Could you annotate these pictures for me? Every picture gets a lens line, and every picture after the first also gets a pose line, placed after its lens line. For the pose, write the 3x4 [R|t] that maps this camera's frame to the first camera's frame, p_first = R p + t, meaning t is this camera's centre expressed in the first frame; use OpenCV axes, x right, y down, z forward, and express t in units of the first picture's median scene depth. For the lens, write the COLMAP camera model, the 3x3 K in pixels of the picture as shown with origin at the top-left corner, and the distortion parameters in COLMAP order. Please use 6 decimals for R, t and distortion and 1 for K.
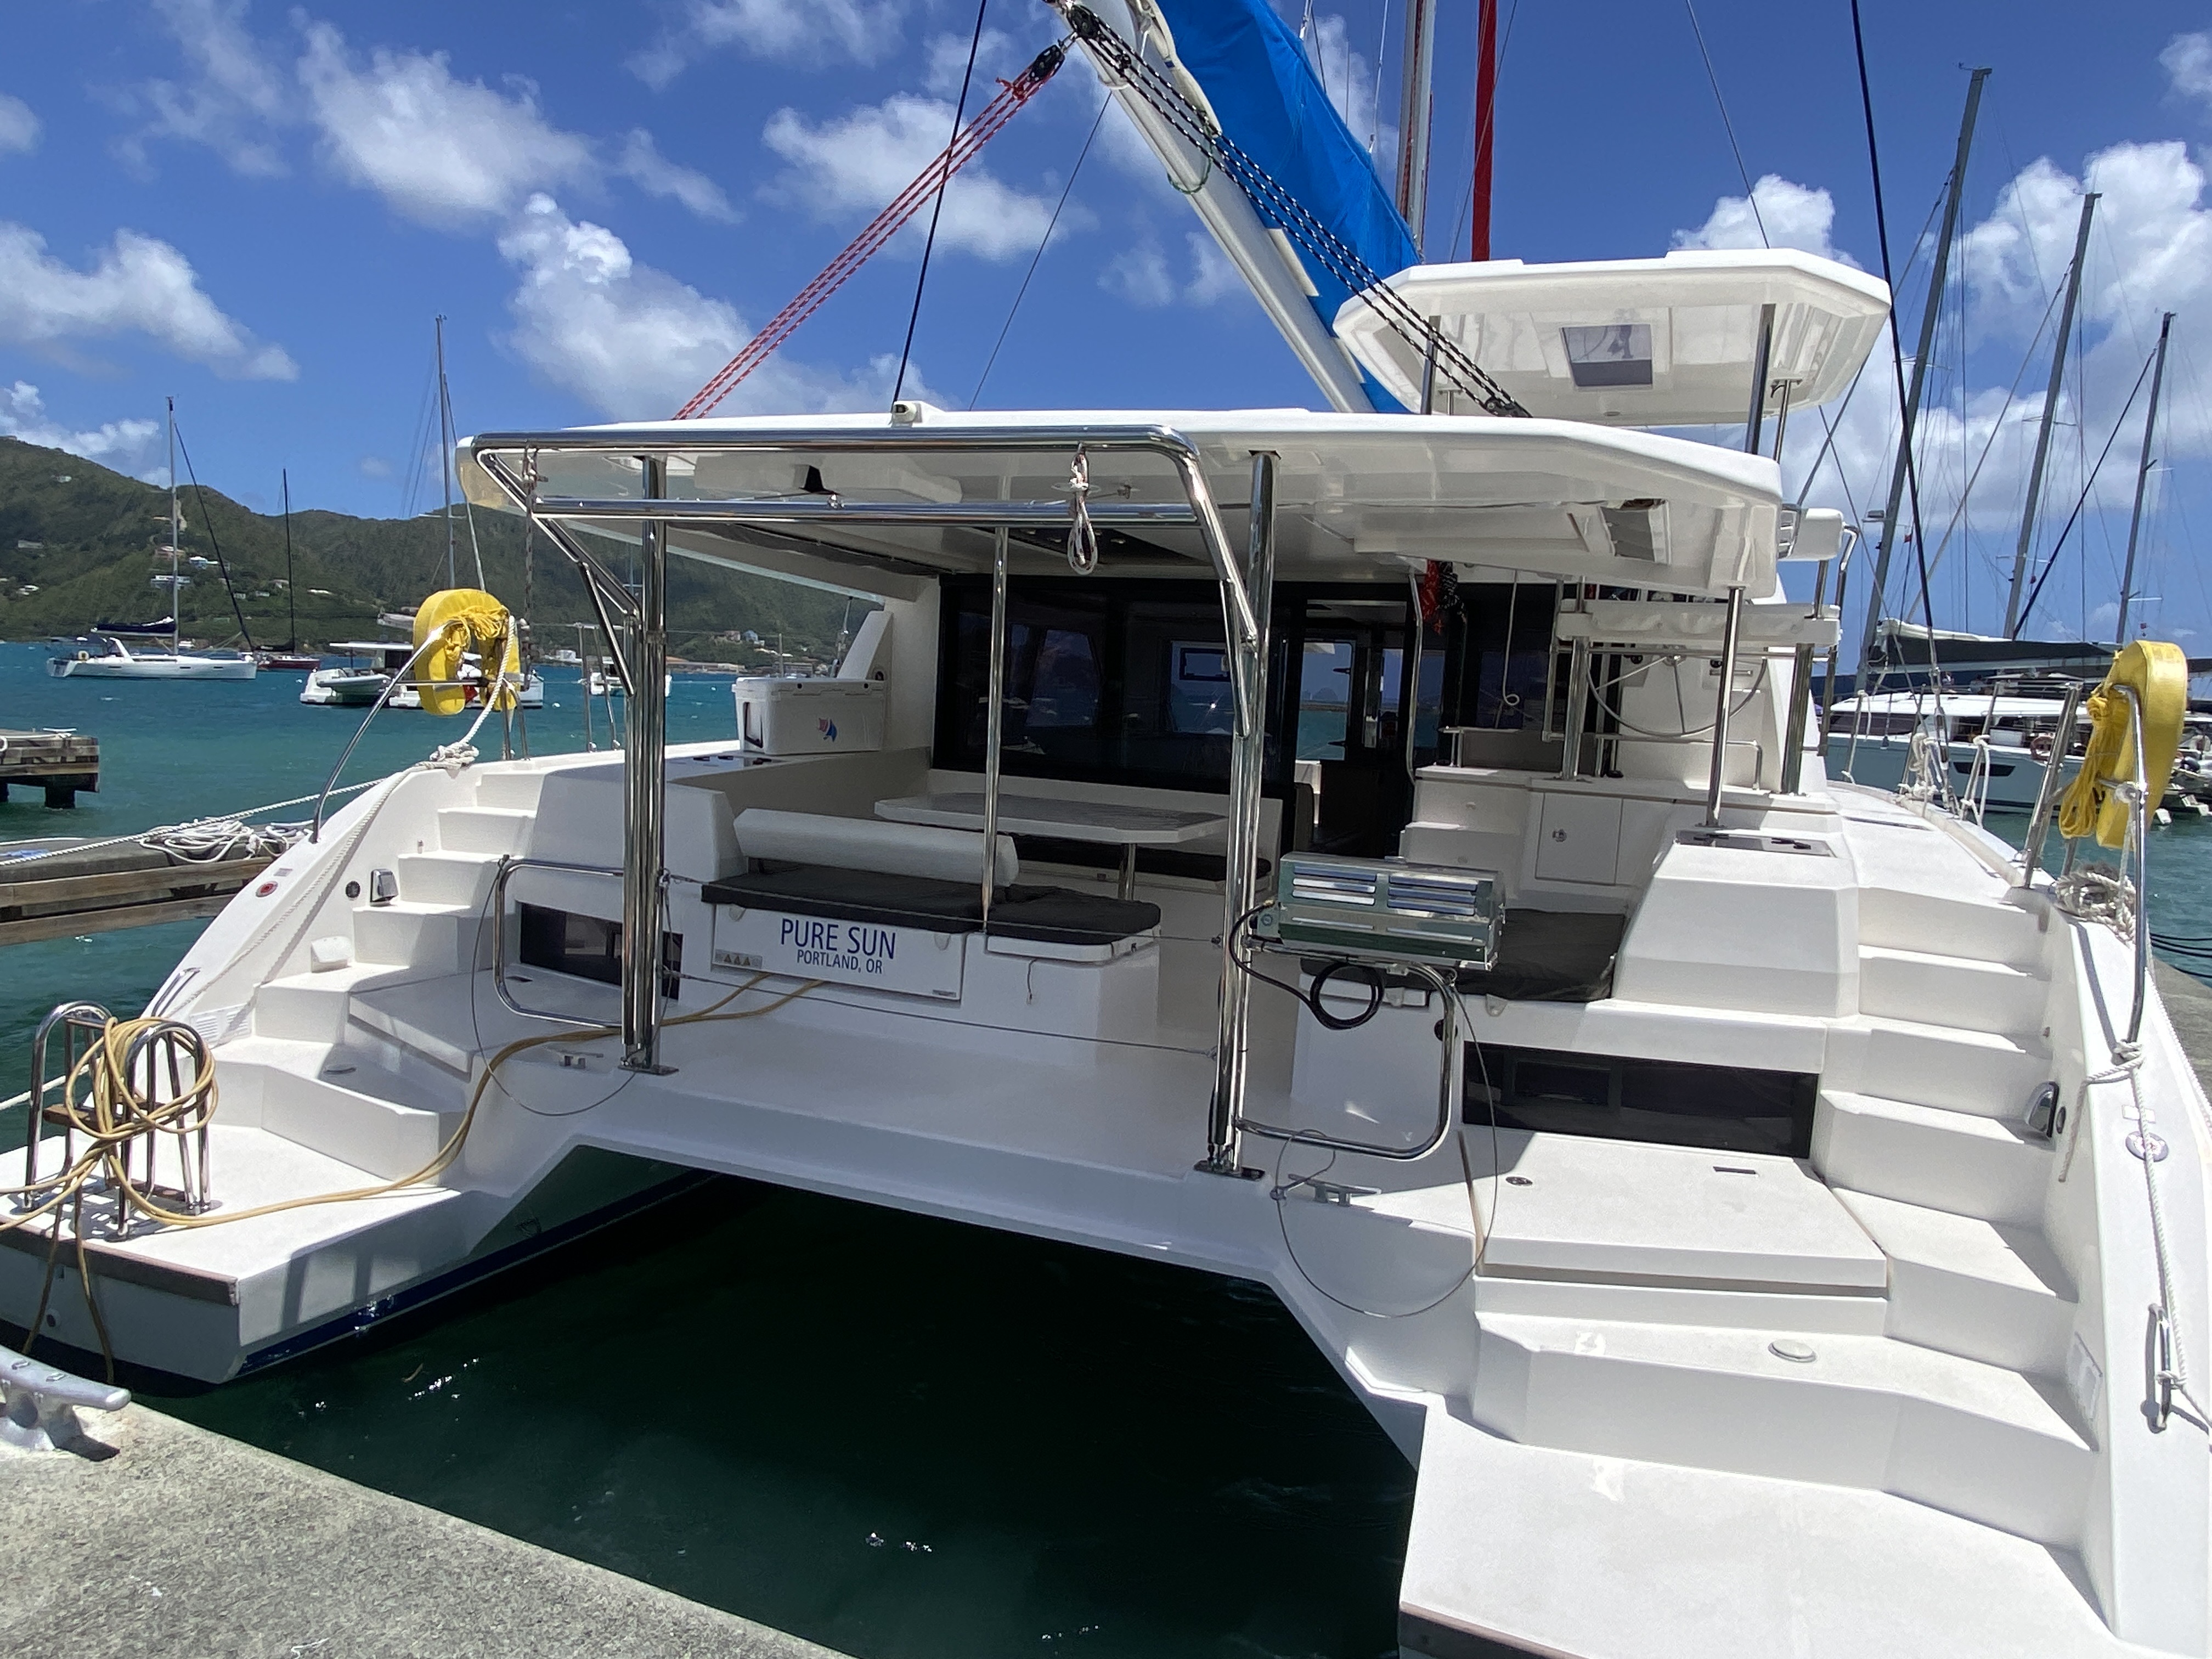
lens RADIAL K [[1409.6, 0, 1101.8], [0, 1409.6, 838.0], [0, 0, 1]] dist [0.079974, -0.096281]
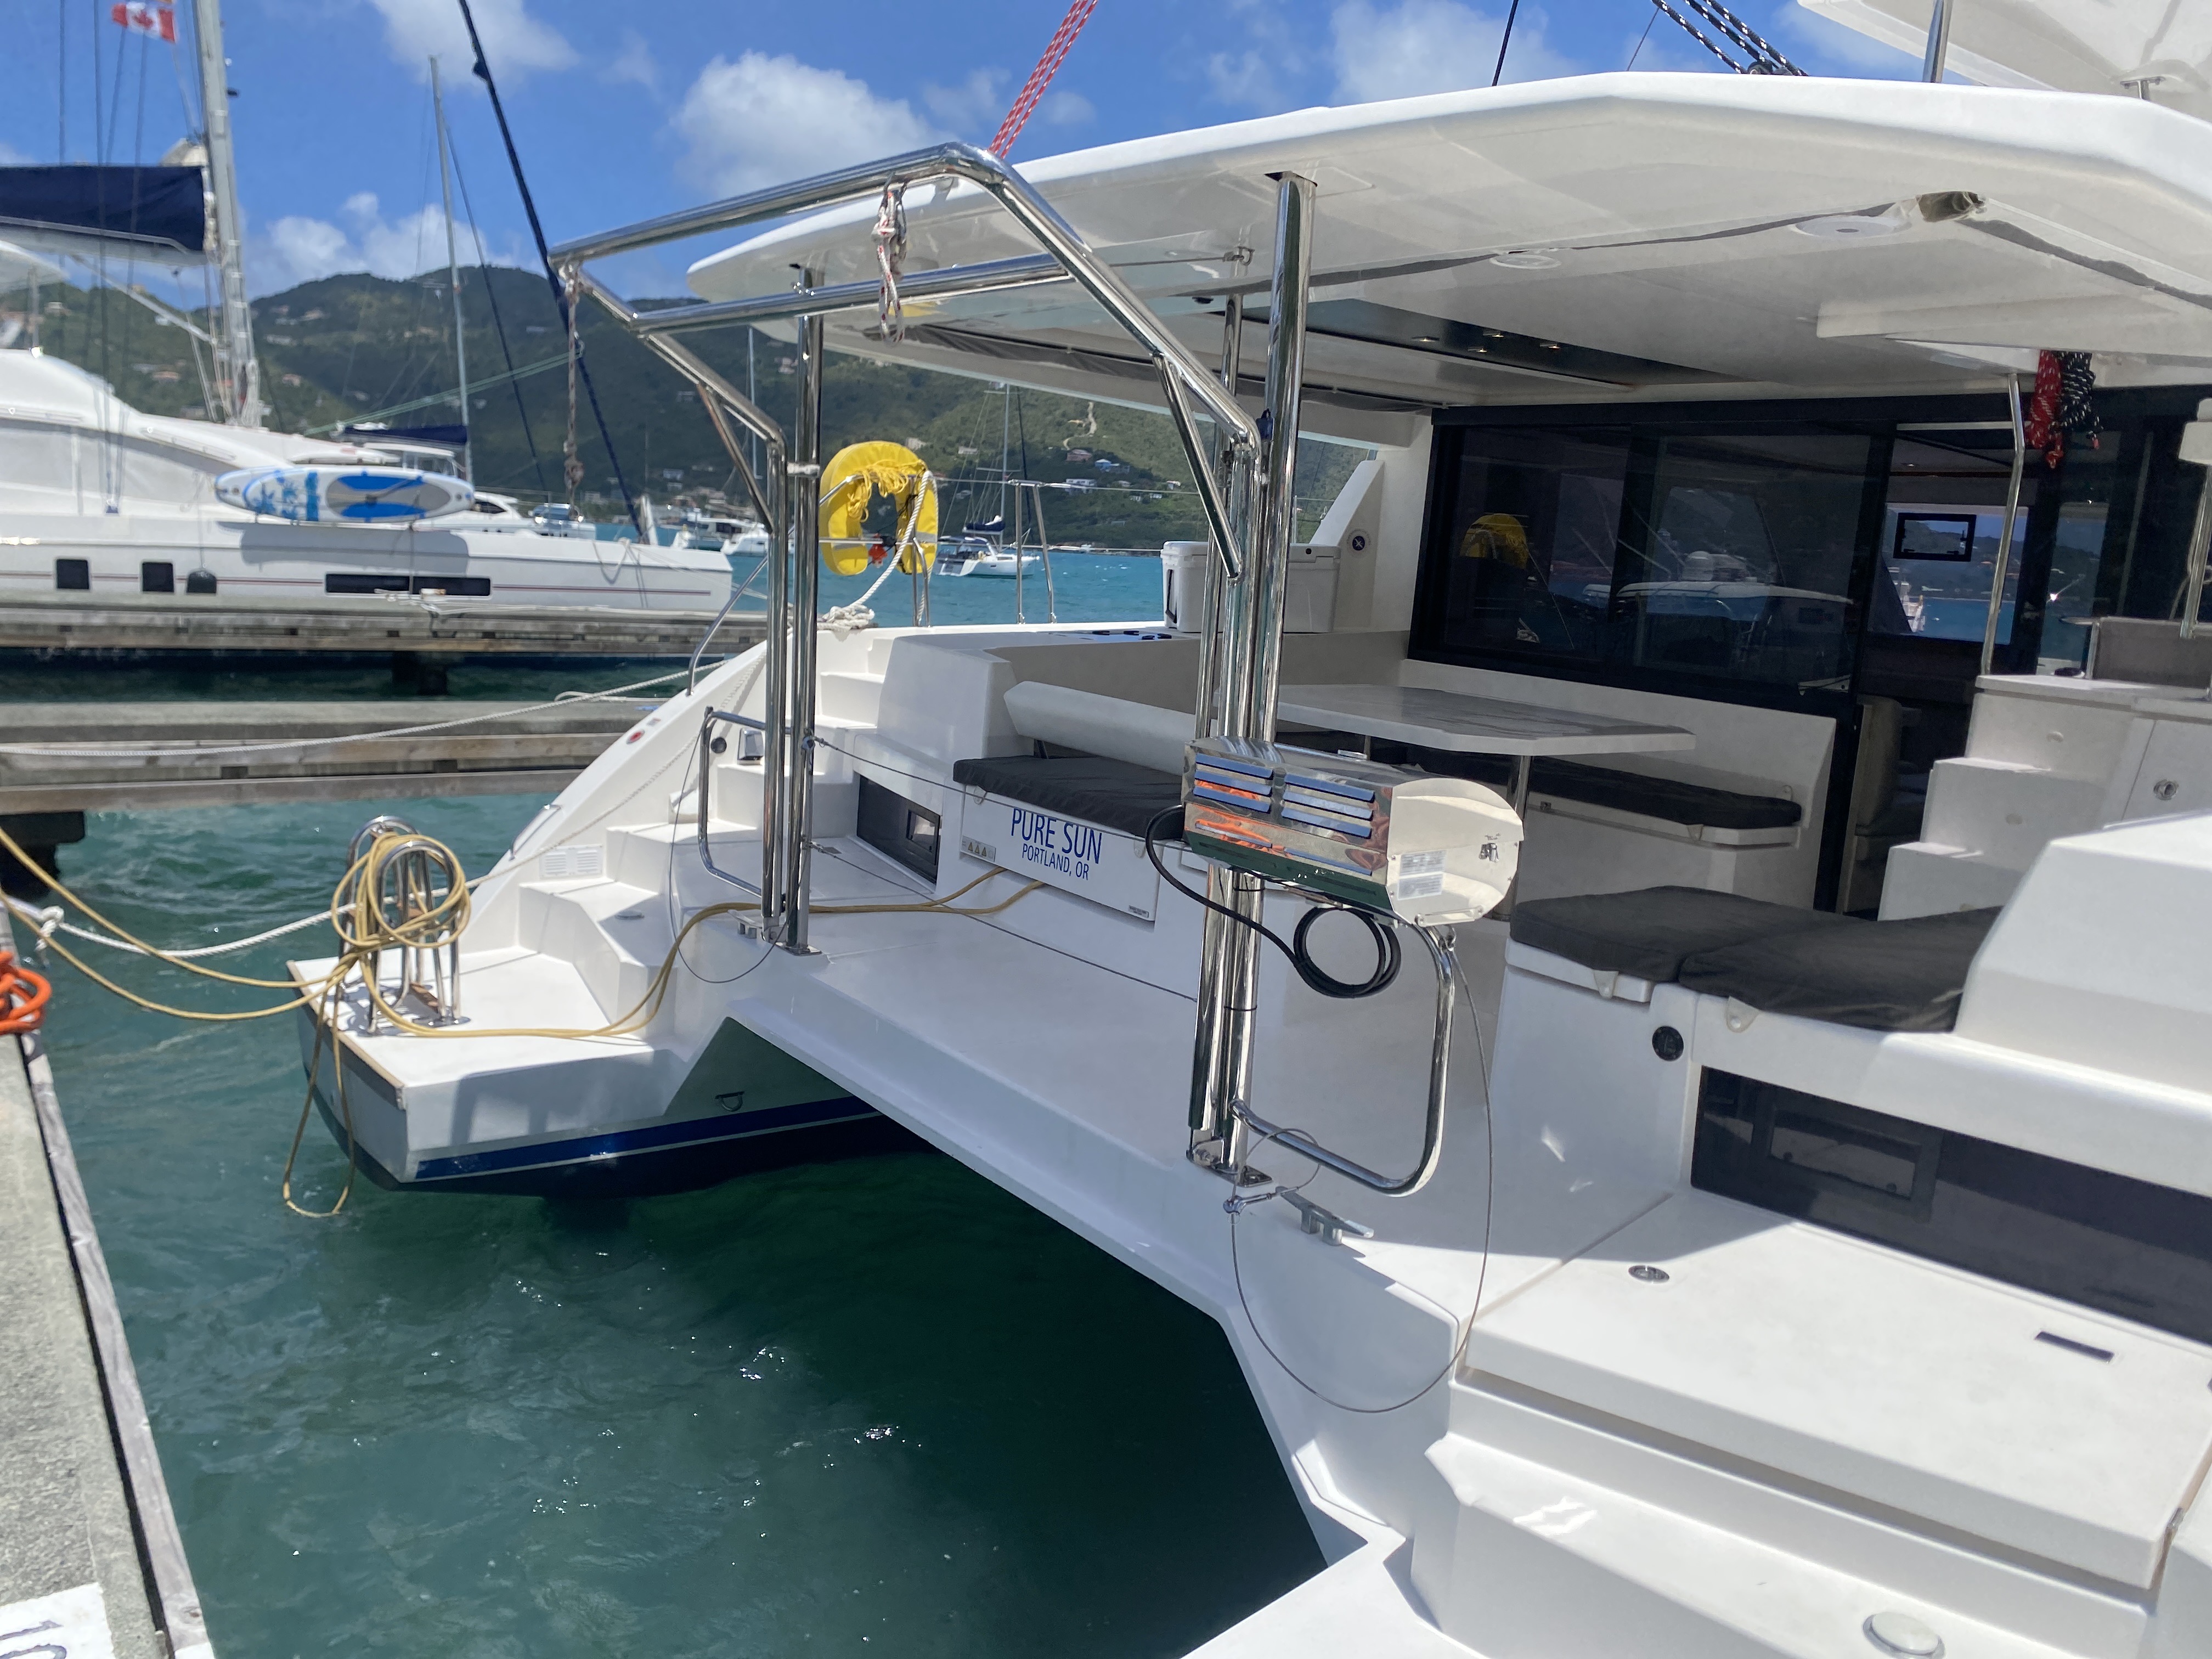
lens RADIAL K [[1654.9, 0, 1106.0], [0, 1654.9, 829.5], [0, 0, 1]] dist [0.102642, -0.172873]
pose [[0.855035, 0.093045, -0.510154, 0.394020], [-0.074317, 0.995603, 0.057026, 0.010559], [0.513217, -0.010846, 0.858191, 0.183922]]
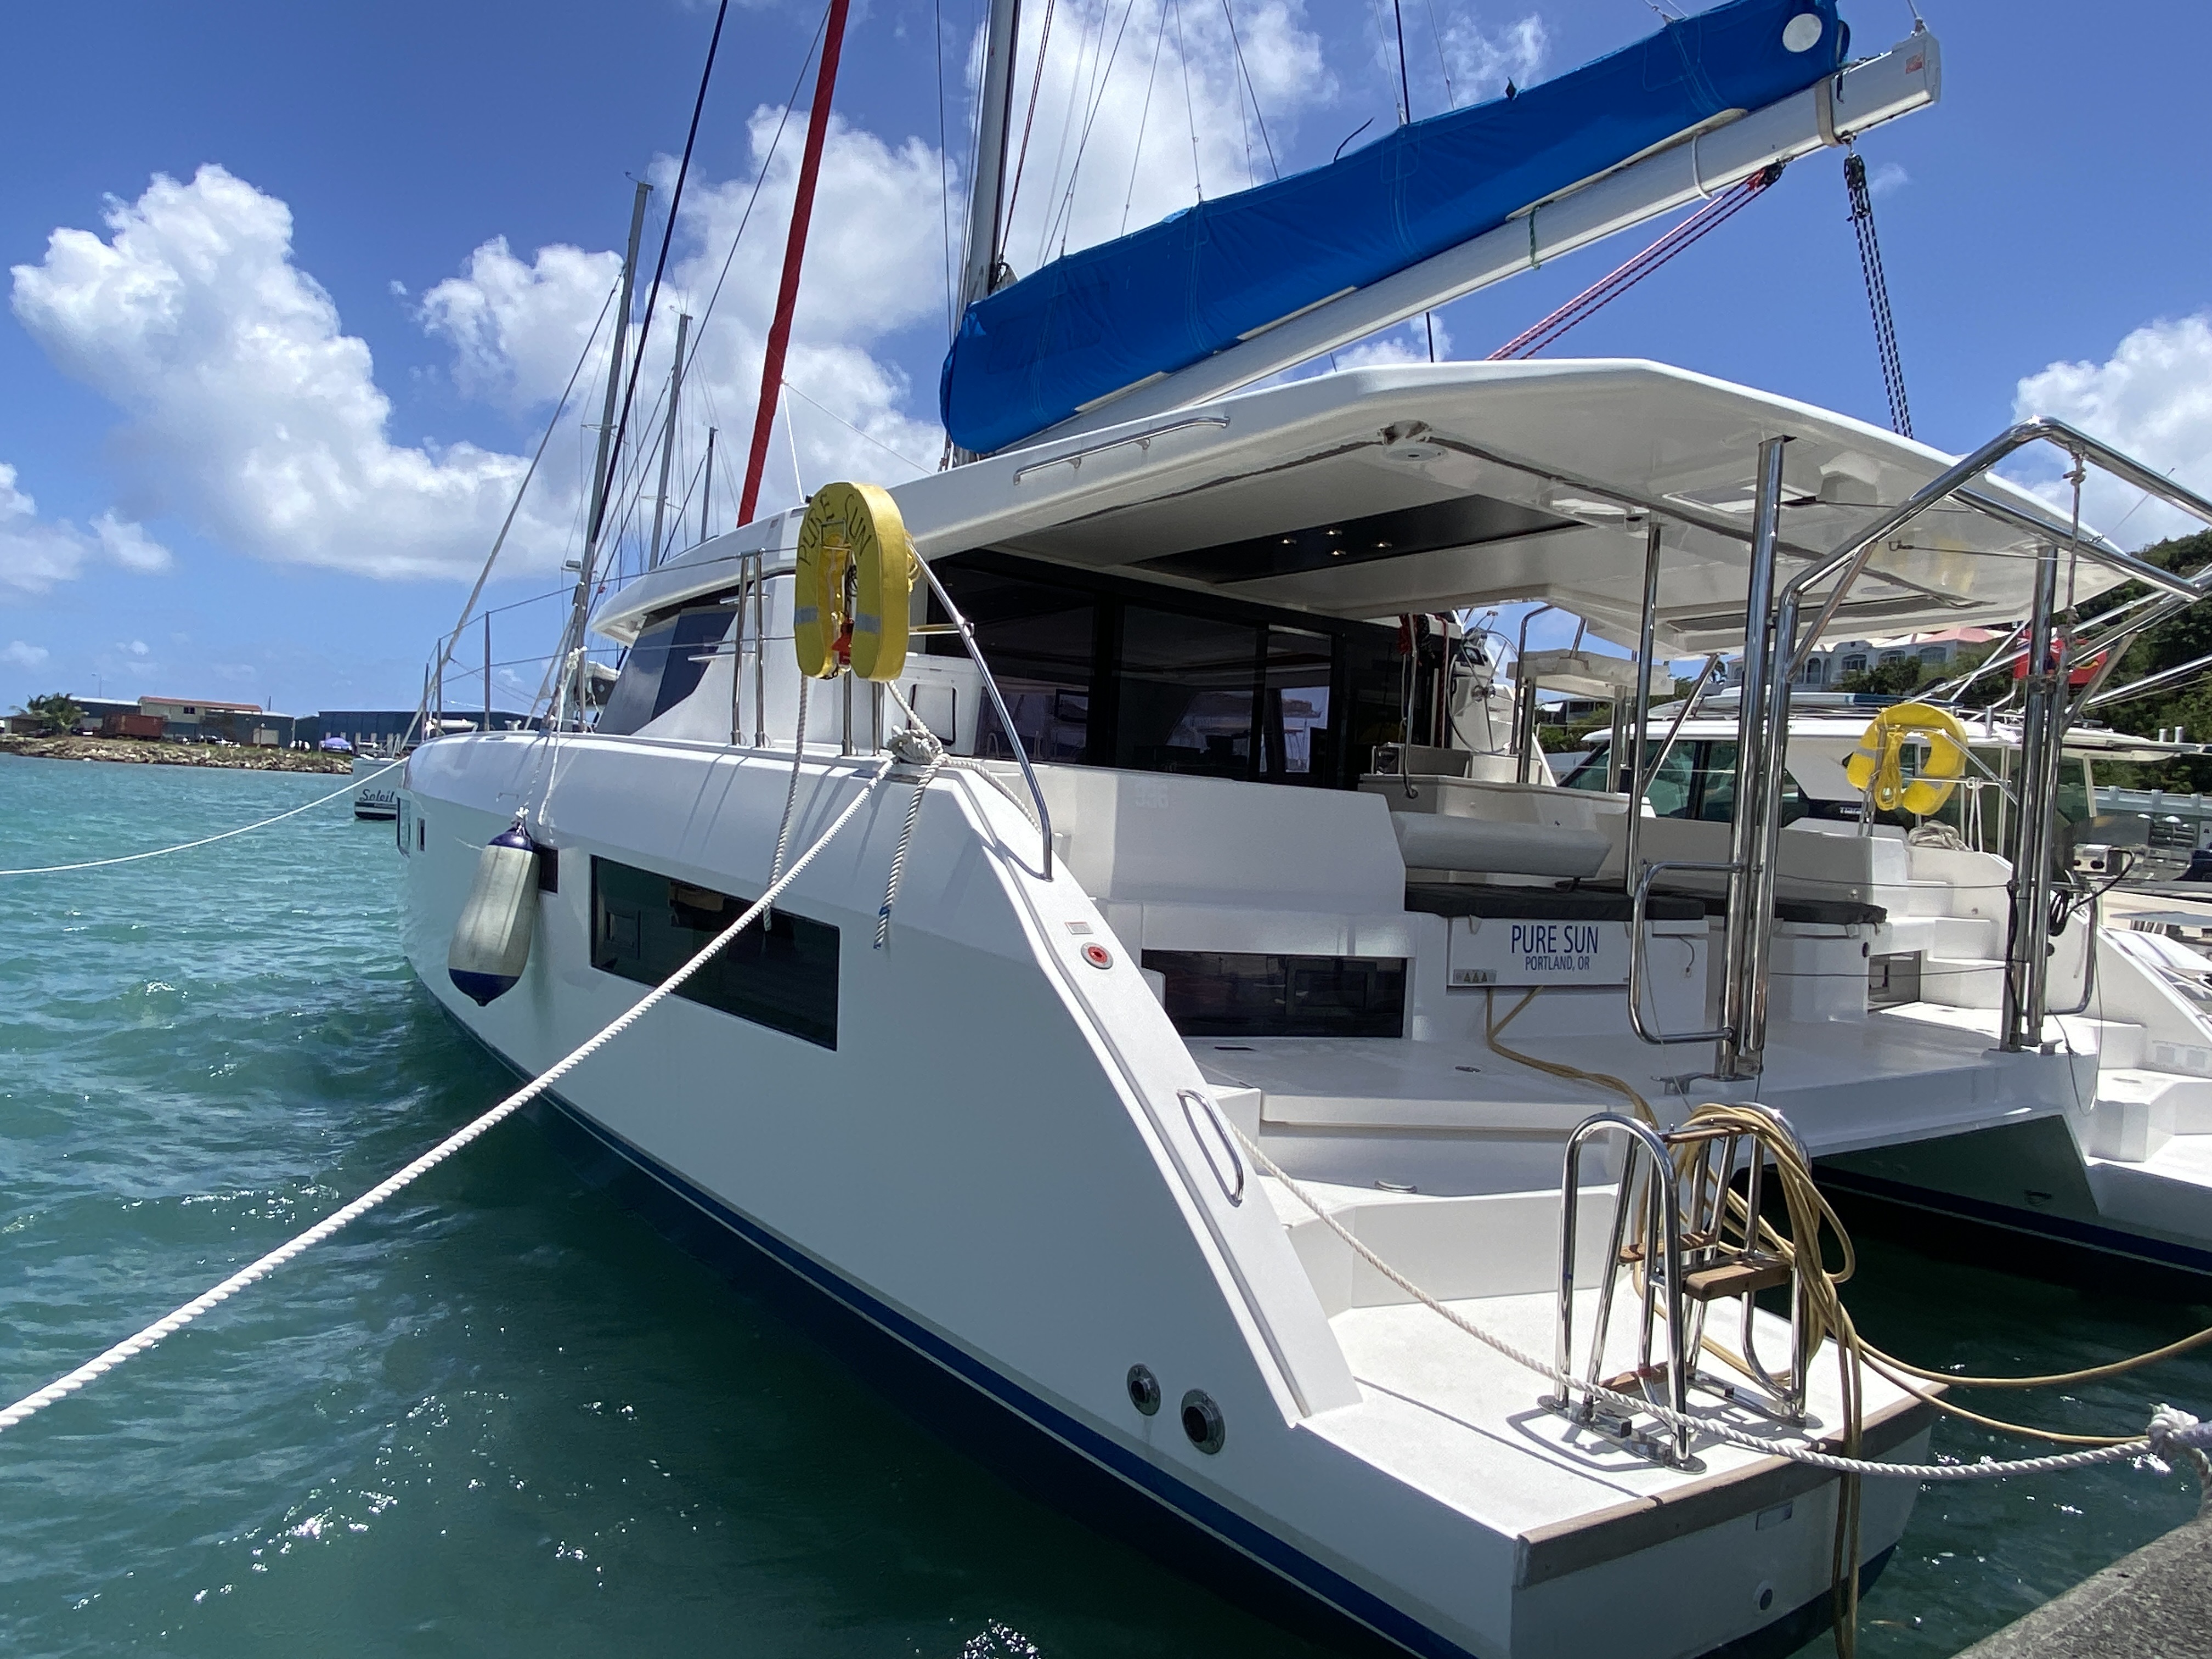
lens RADIAL K [[1476.5, 0, 1106.0], [0, 1476.5, 829.5], [0, 0, 1]] dist [0.089328, -0.109514]
pose [[0.544078, -0.027048, 0.838599, -1.379652], [0.057548, 0.998330, -0.005137, -0.019674], [-0.837059, 0.051054, 0.544725, 0.792504]]
